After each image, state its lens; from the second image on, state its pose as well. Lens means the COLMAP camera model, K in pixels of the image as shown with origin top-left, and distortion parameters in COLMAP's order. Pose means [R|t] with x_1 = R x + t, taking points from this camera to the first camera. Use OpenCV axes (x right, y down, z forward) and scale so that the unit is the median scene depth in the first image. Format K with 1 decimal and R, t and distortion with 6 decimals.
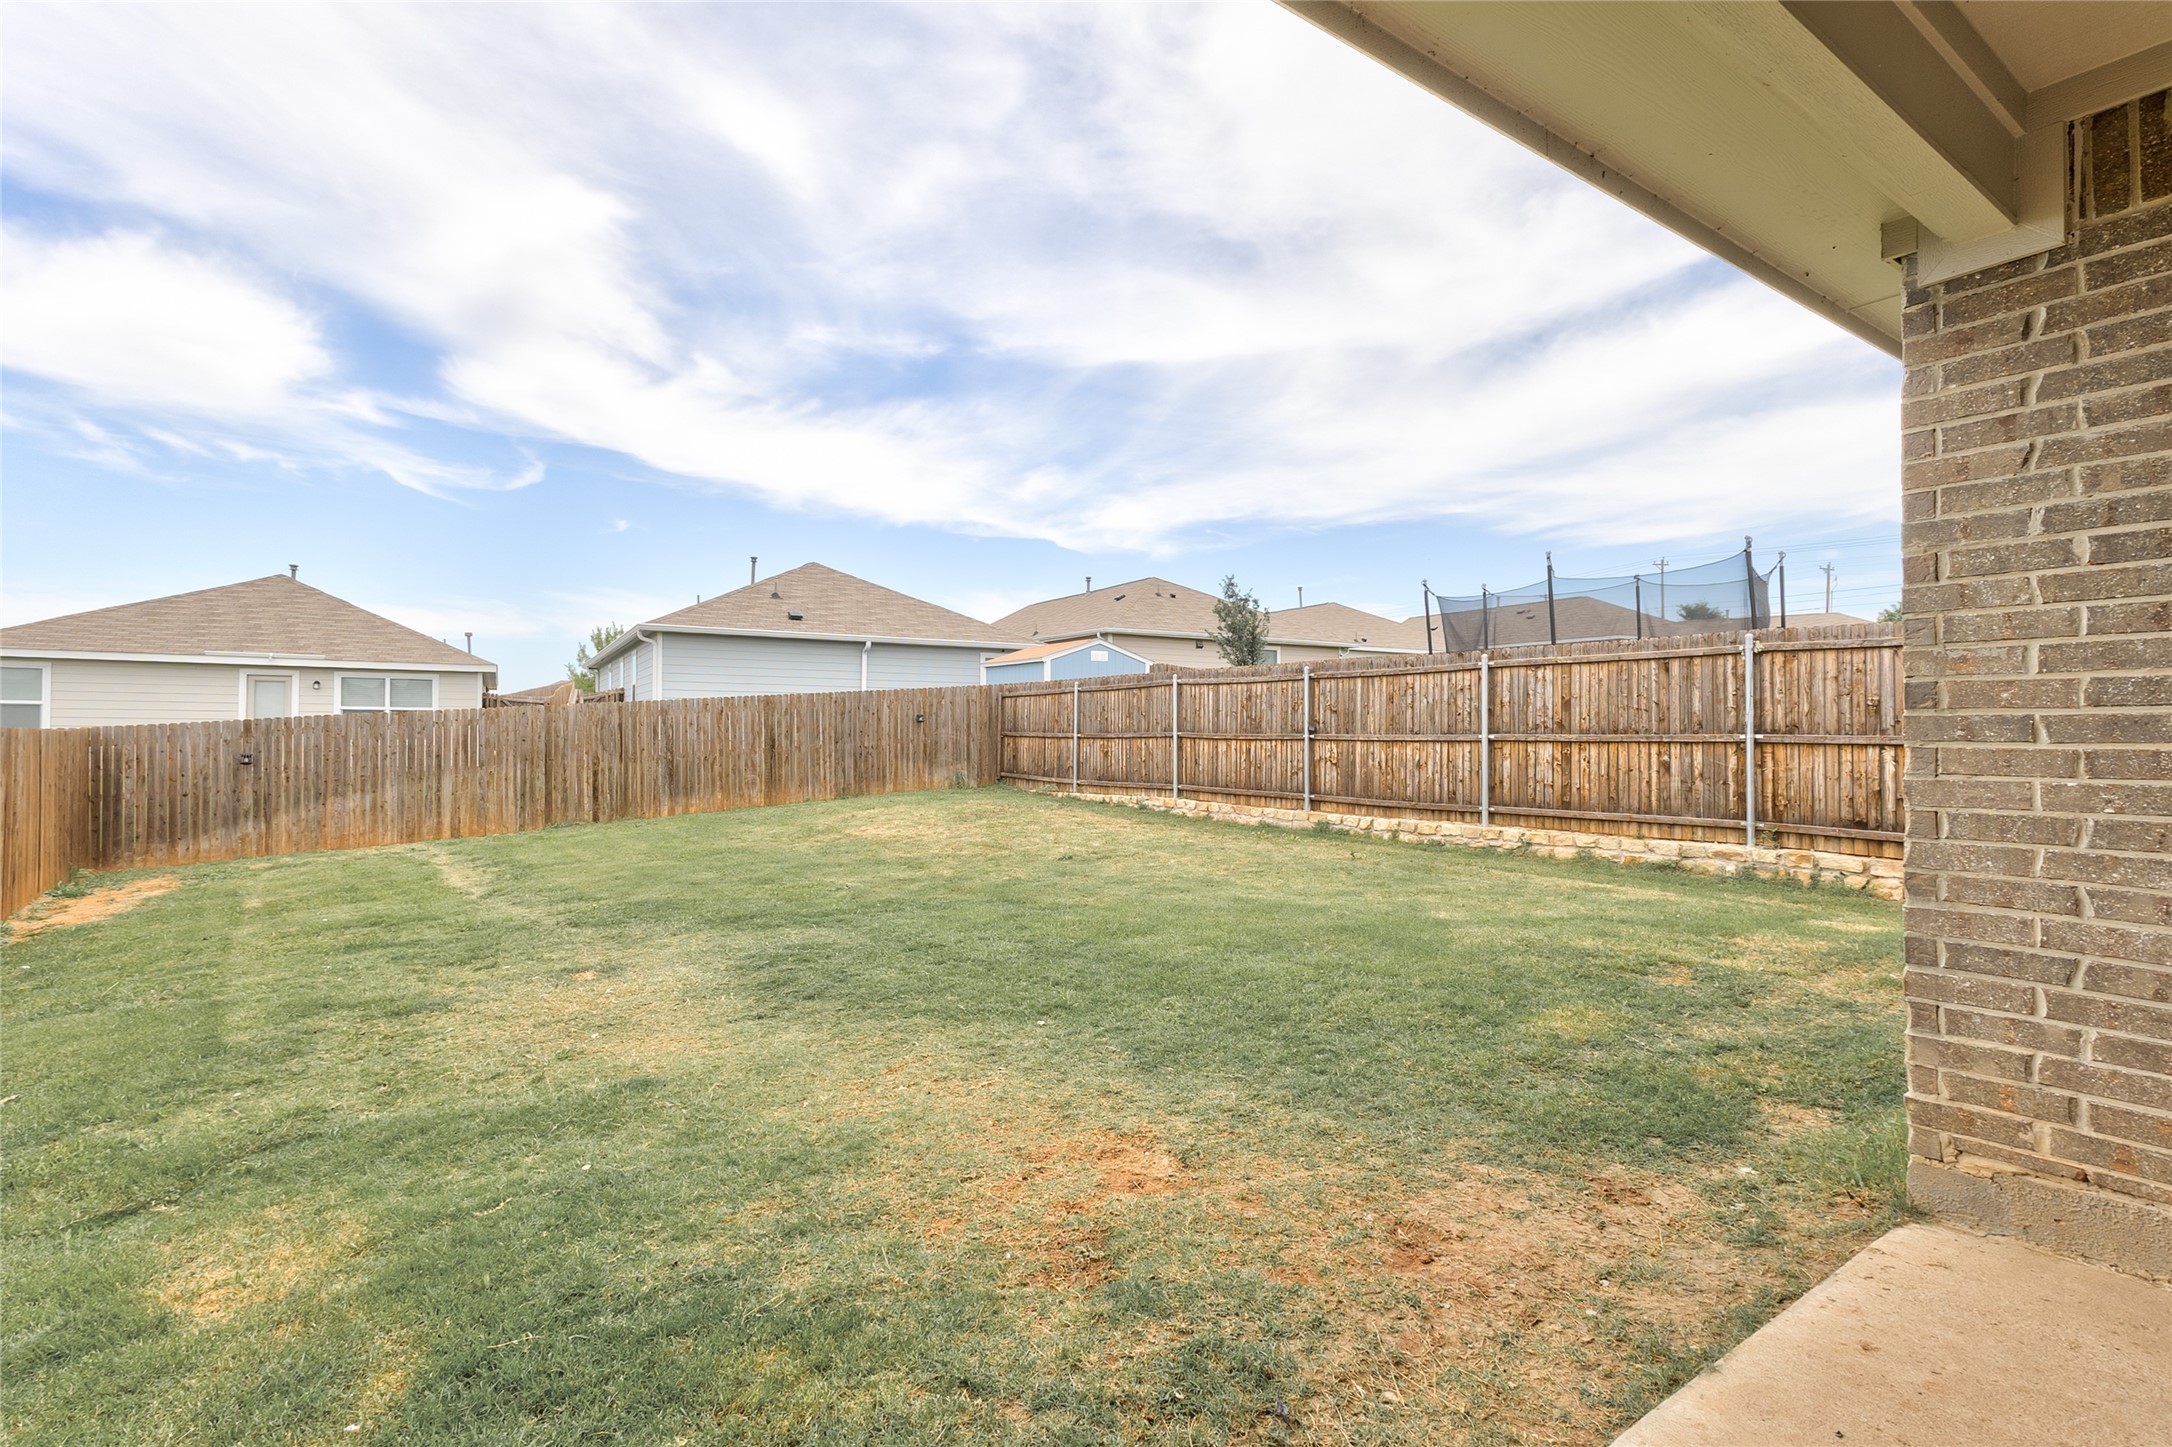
lens RADIAL K [[1035.4, 0, 1074.1], [0, 1035.4, 722.9], [0, 0, 1]] dist [0.028561, -0.010442]
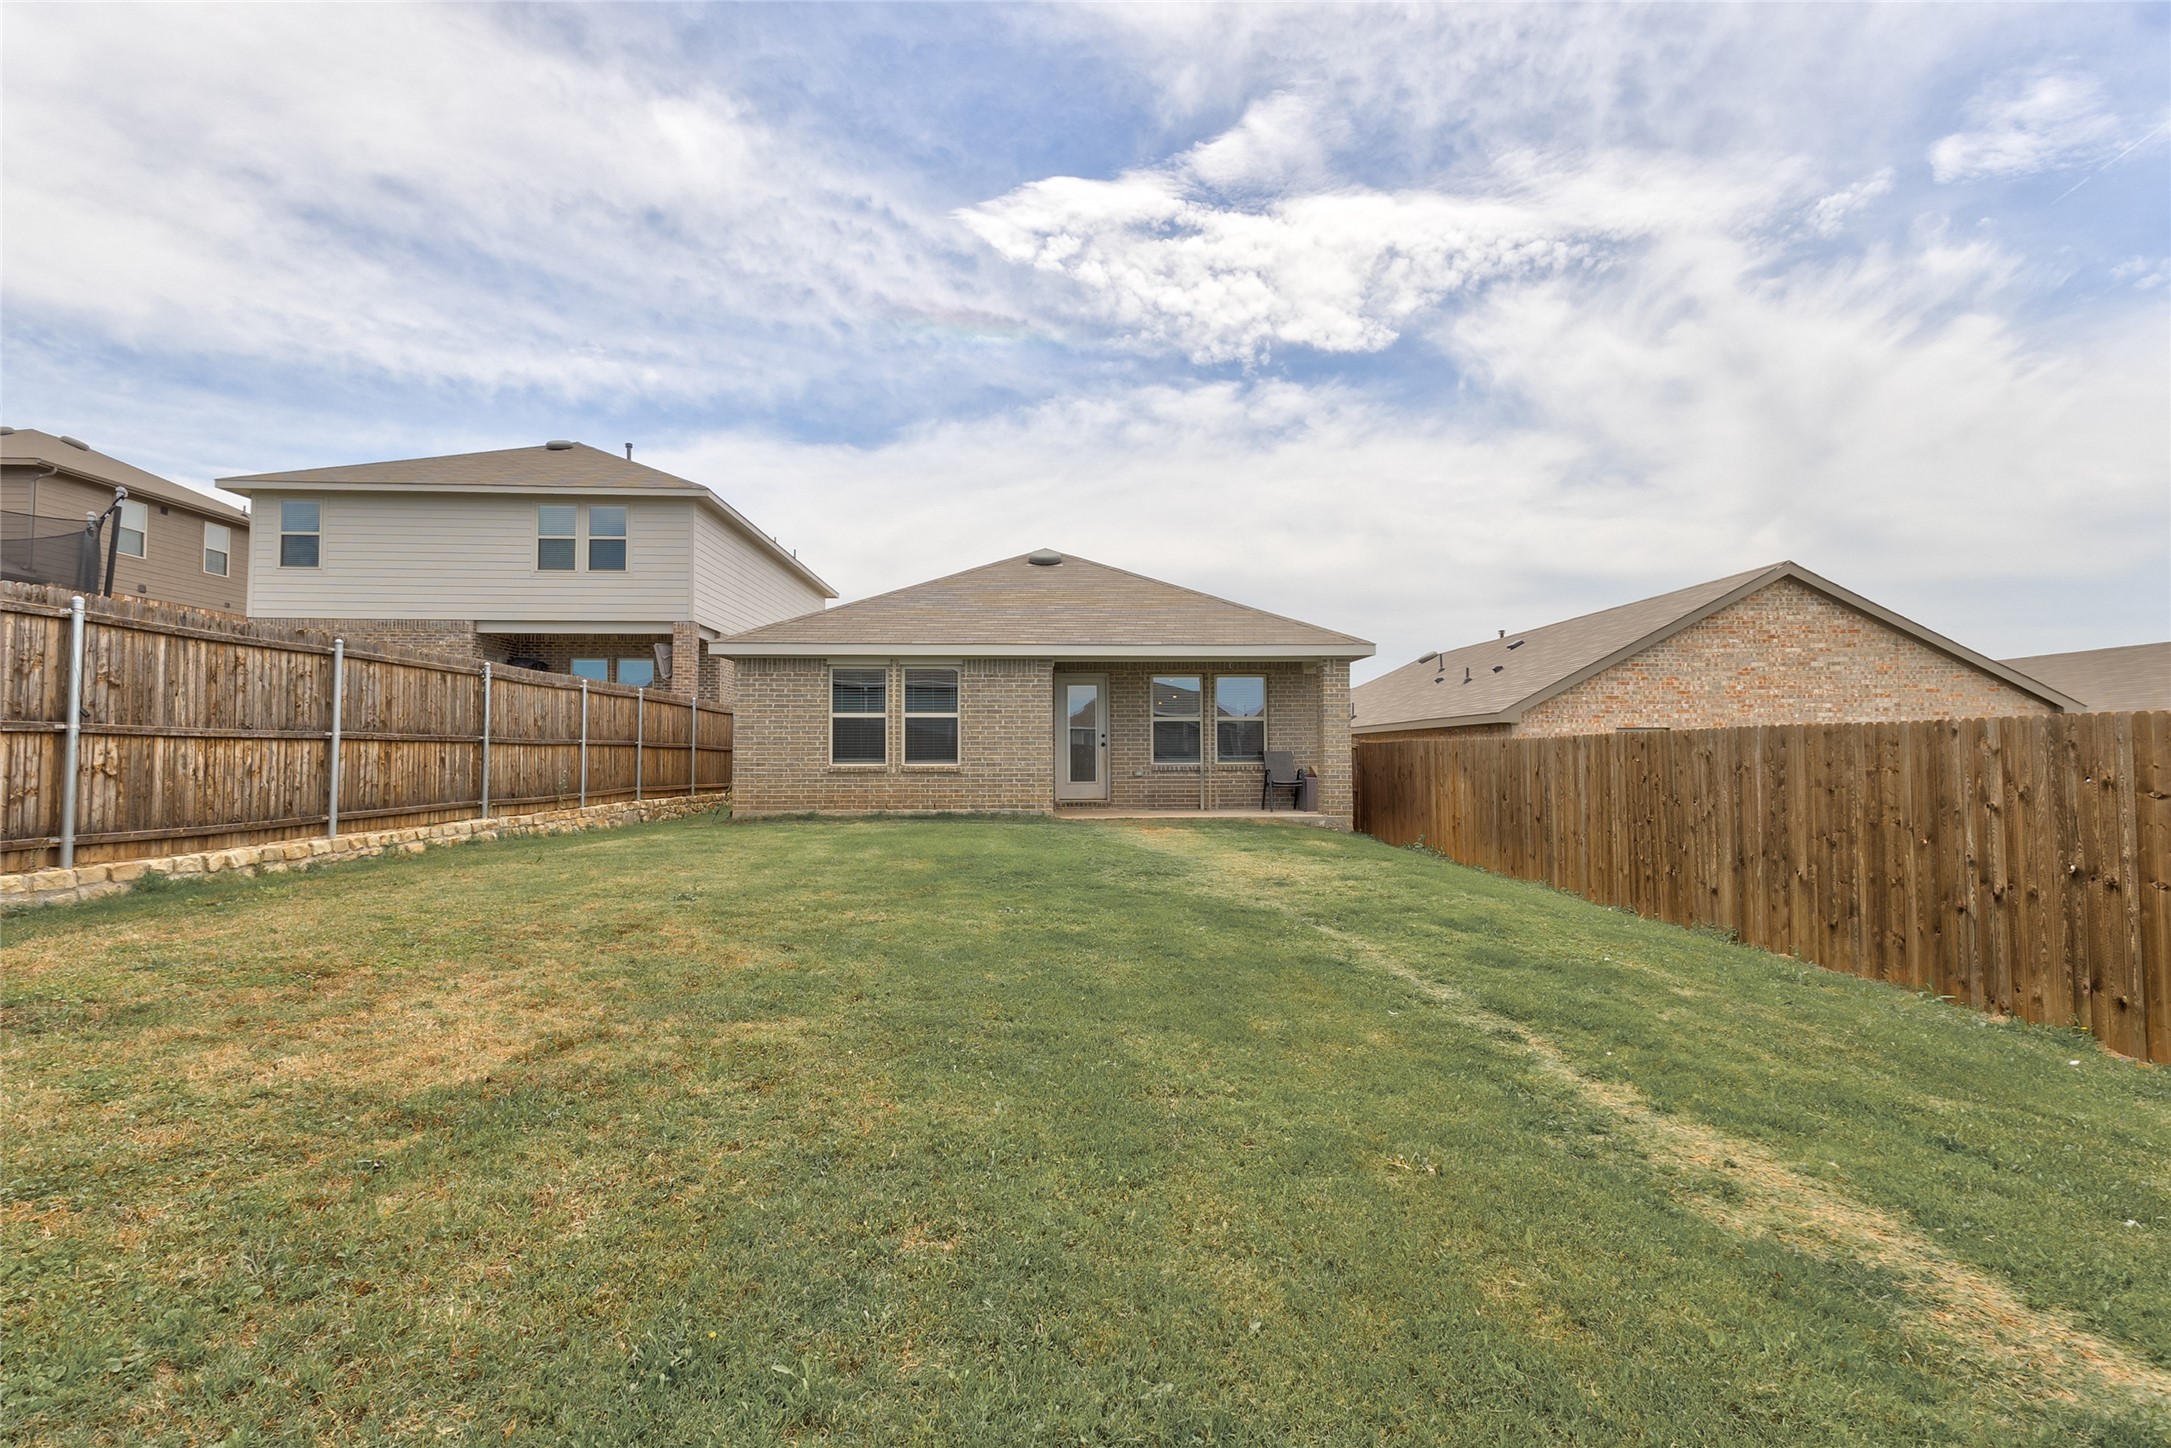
lens RADIAL K [[1006.2, 0, 1093.1], [0, 1006.2, 716.7], [0, 0, 1]] dist [0.019101, -0.000554]
pose [[-0.837435, 0.034142, 0.545469, -0.558900], [0.011432, 0.998923, -0.044974, 0.041285], [-0.546417, -0.031427, -0.836923, 1.277634]]
